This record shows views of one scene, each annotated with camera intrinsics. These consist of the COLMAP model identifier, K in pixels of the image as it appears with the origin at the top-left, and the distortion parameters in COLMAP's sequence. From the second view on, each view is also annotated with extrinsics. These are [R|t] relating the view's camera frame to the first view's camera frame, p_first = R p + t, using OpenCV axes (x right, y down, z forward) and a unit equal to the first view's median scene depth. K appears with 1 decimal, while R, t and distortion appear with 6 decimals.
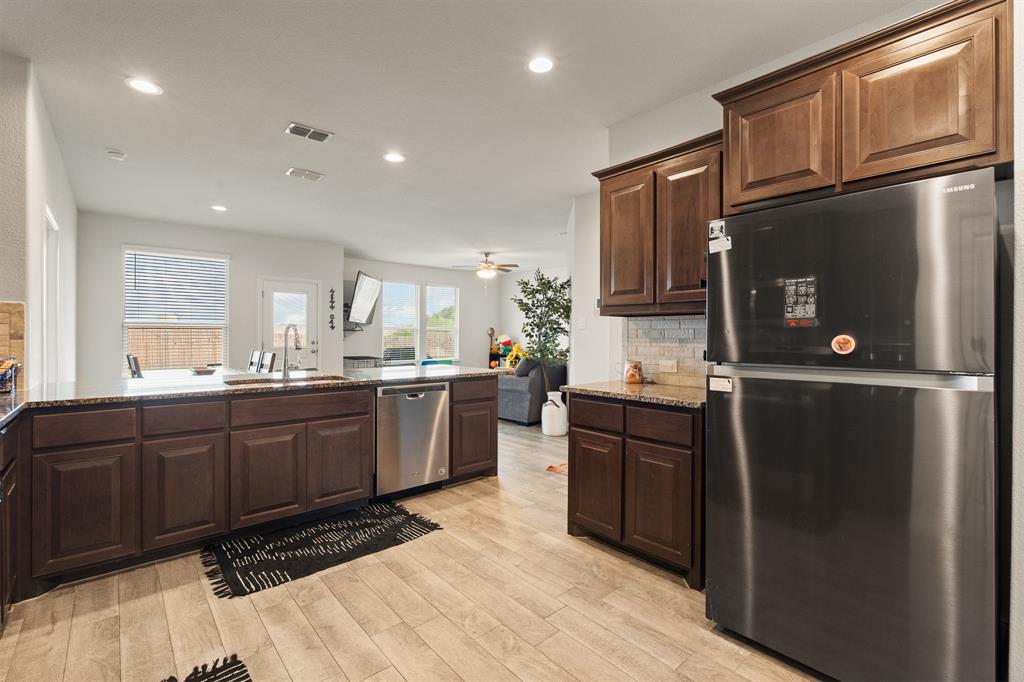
lens RADIAL K [[458.1, 0, 510.2], [0, 458.1, 333.6], [0, 0, 1]] dist [-0.004094, -0.000174]
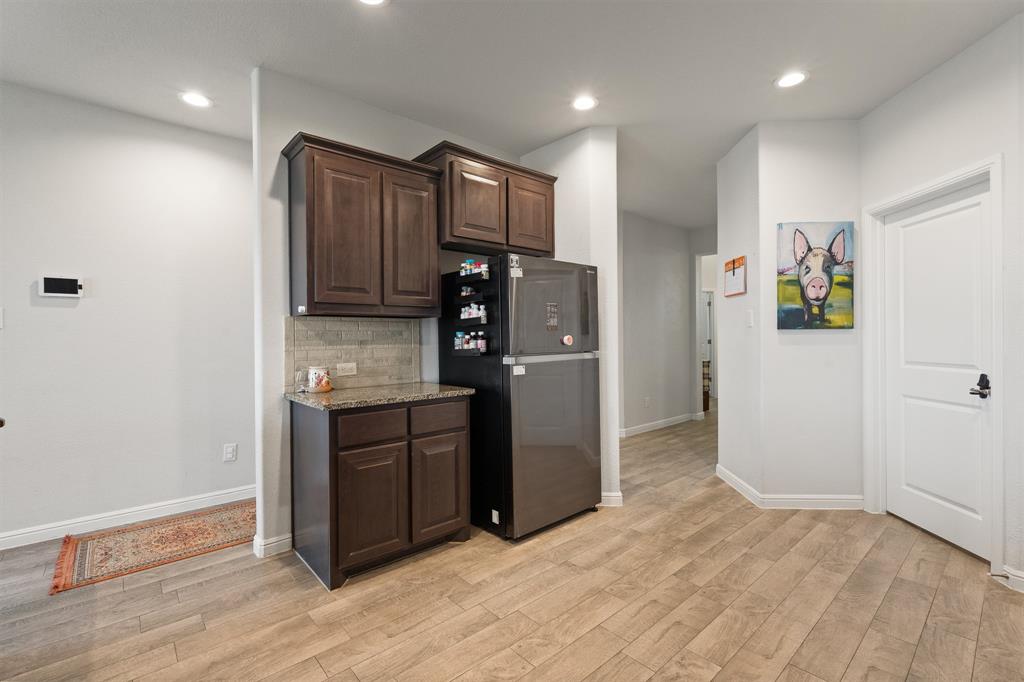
lens RADIAL K [[458.1, 0, 510.6], [0, 458.1, 338.8], [0, 0, 1]] dist [-0.004094, -0.000174]
pose [[-0.007397, -0.011734, 0.999904, -0.785040], [0.004350, 0.999921, 0.011766, -0.003593], [-0.999963, 0.004437, -0.007346, 0.832704]]
